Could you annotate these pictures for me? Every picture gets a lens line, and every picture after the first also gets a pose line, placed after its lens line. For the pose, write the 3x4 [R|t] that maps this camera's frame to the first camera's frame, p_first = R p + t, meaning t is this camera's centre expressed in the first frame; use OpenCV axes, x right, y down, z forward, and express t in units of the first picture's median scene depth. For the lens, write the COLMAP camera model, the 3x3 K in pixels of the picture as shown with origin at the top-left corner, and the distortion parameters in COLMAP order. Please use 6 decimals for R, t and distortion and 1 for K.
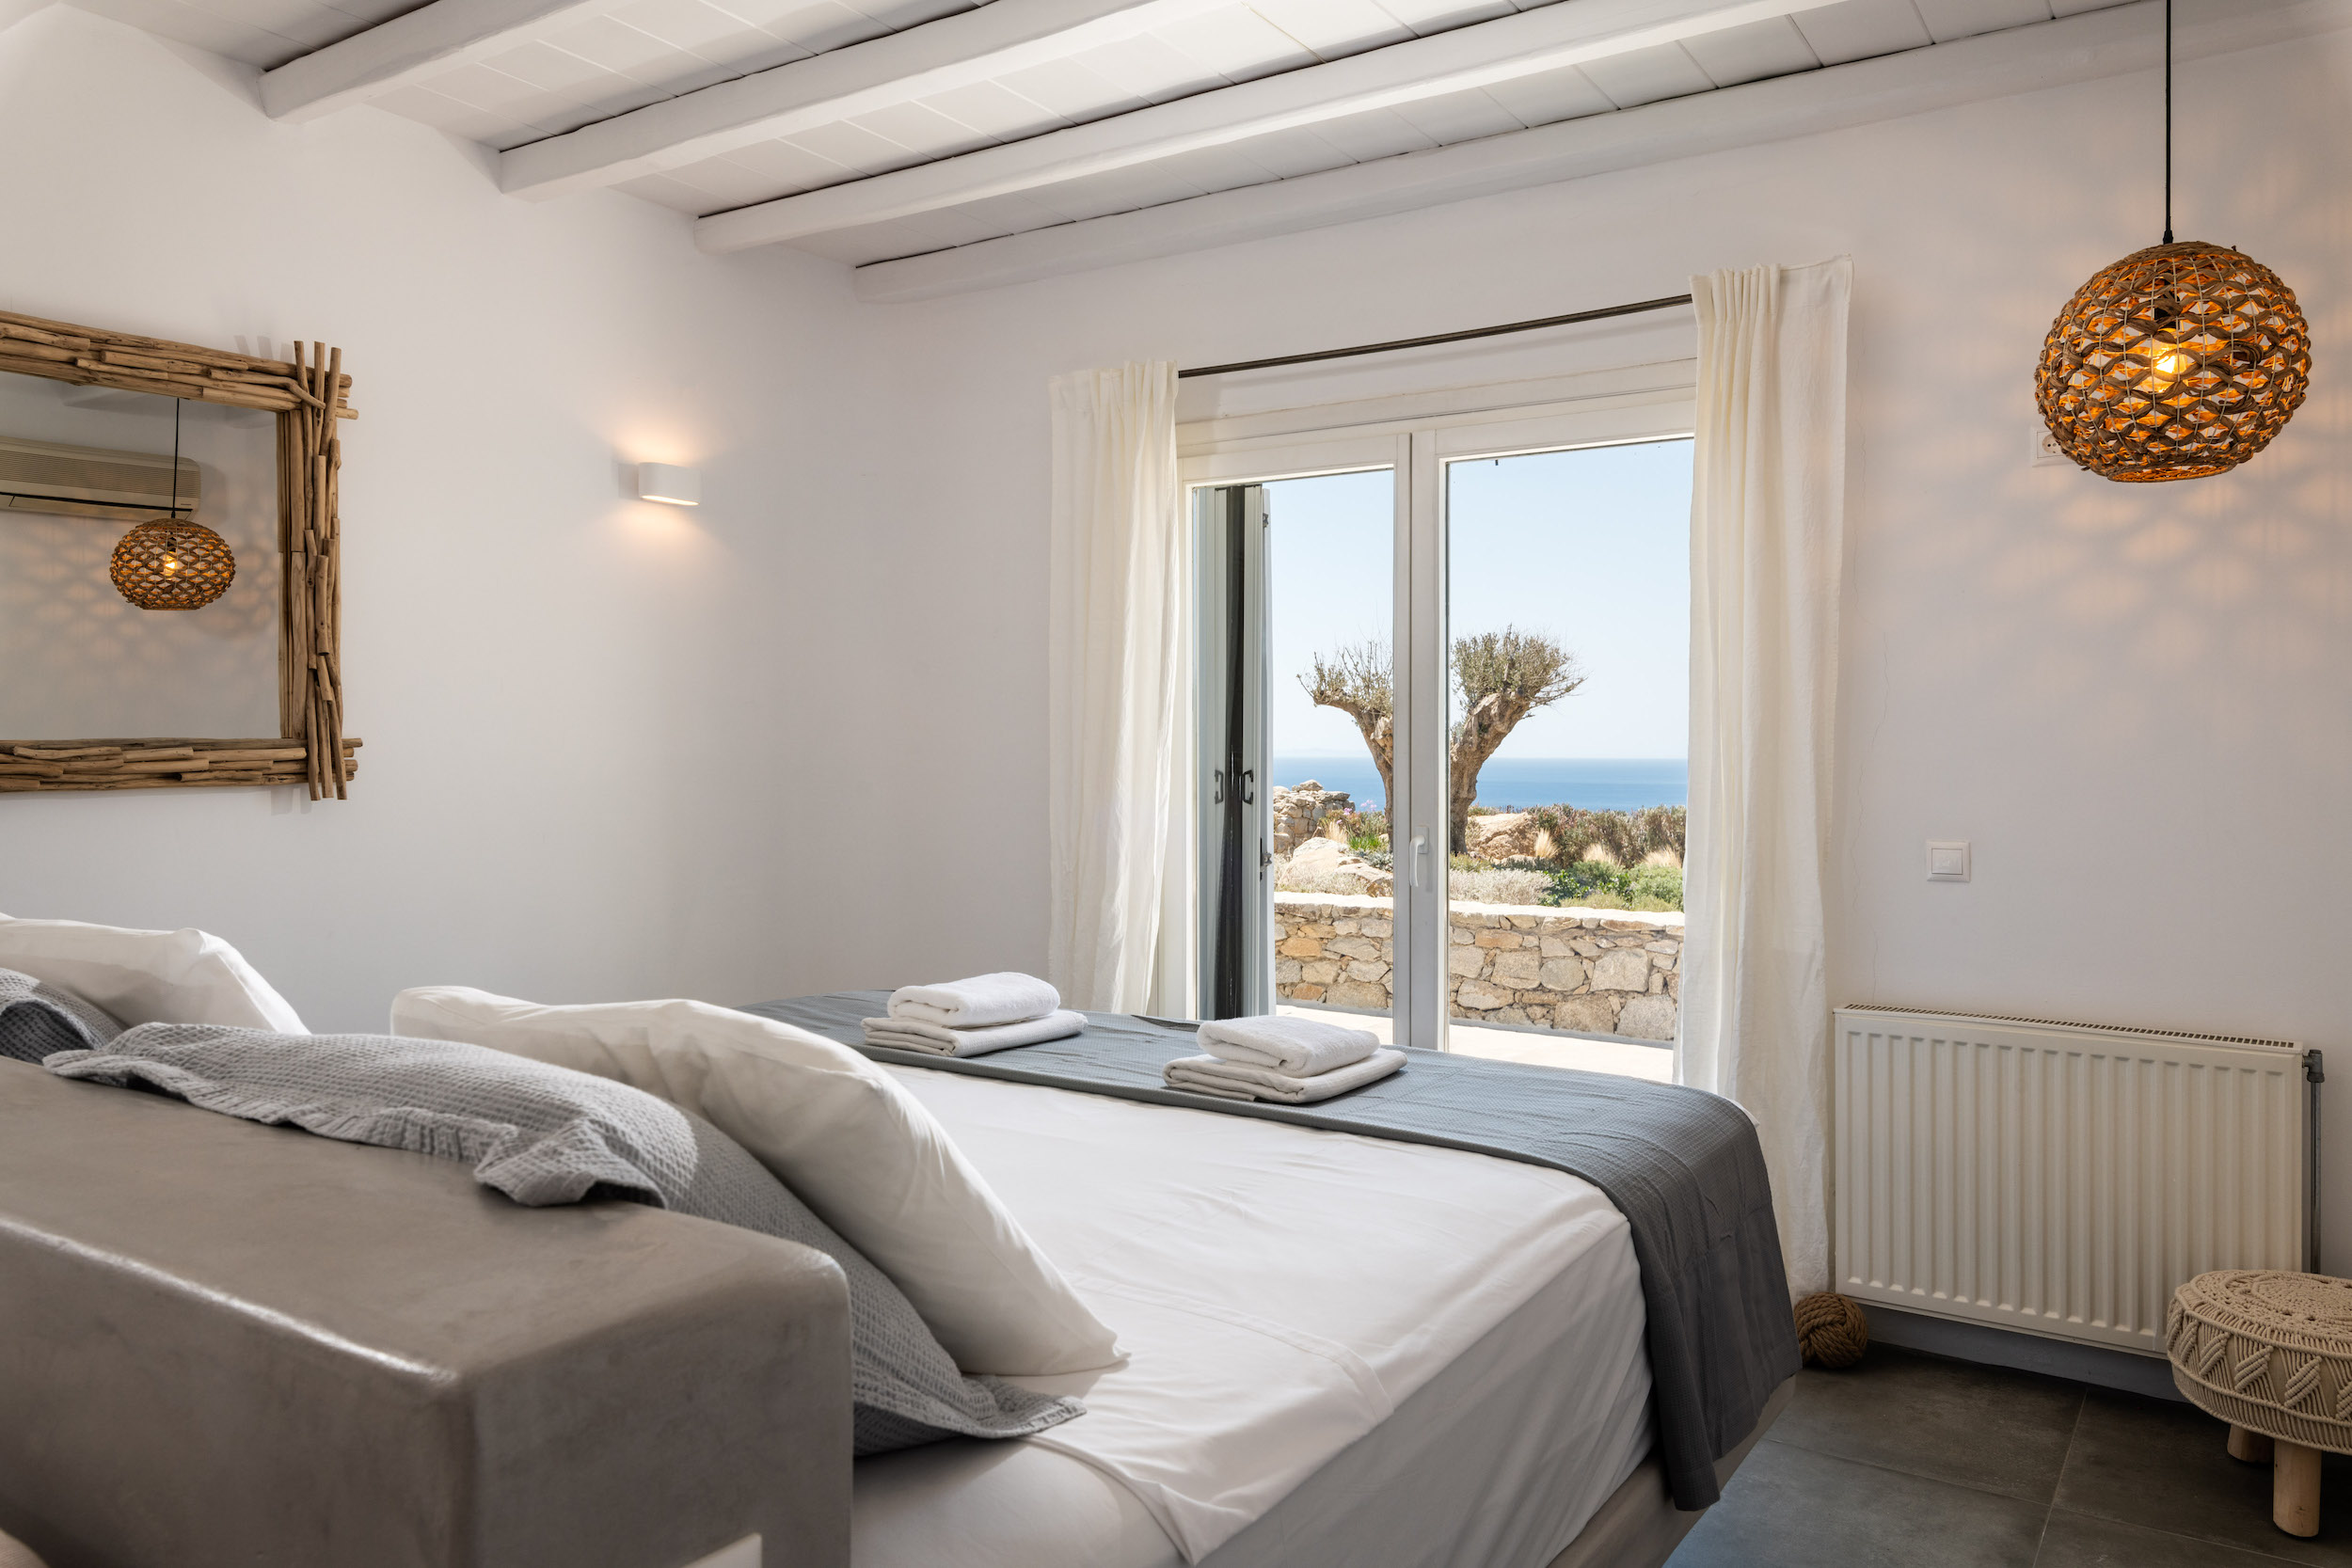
lens RADIAL K [[1579.0, 0, 1179.1], [0, 1579.0, 779.0], [0, 0, 1]] dist [-0.003923, -0.000938]
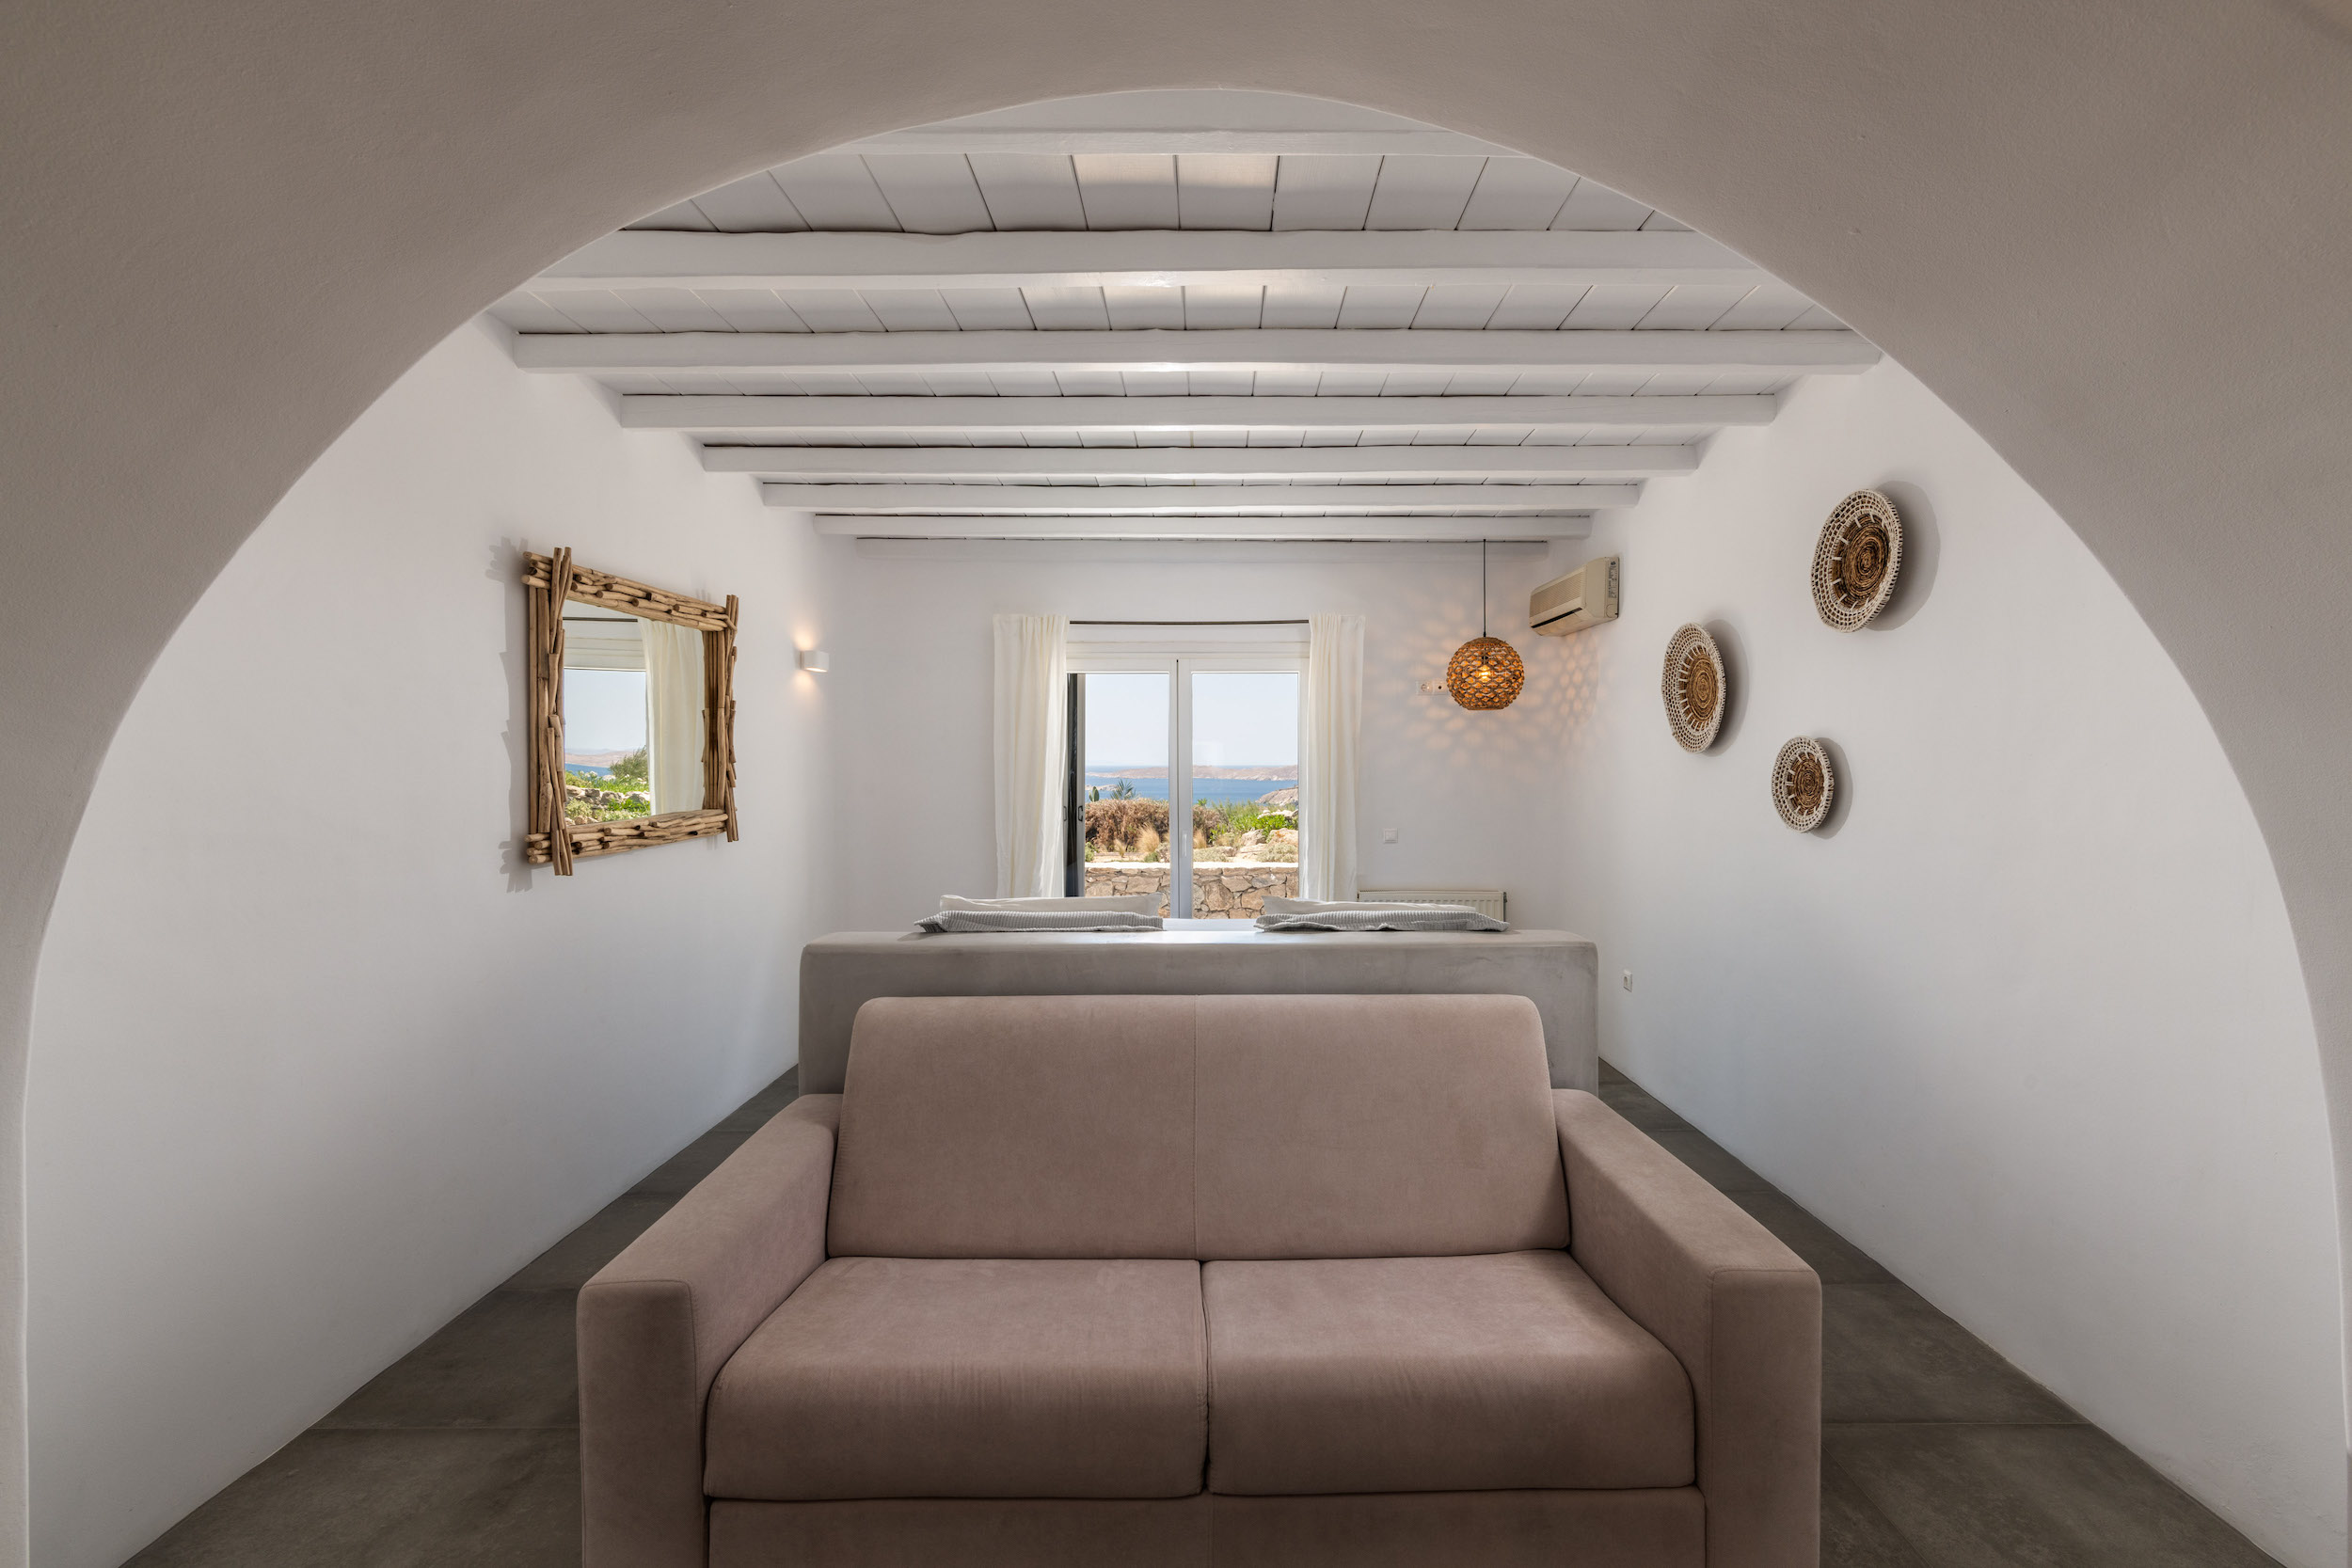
lens RADIAL K [[1004.5, 0, 1173.2], [0, 1004.5, 779.4], [0, 0, 1]] dist [0.000891, 0.000030]
pose [[0.847443, -0.015013, 0.530675, -0.675265], [0.015532, 0.999873, 0.003483, -0.051752], [-0.530660, 0.005291, 0.847568, -0.249245]]
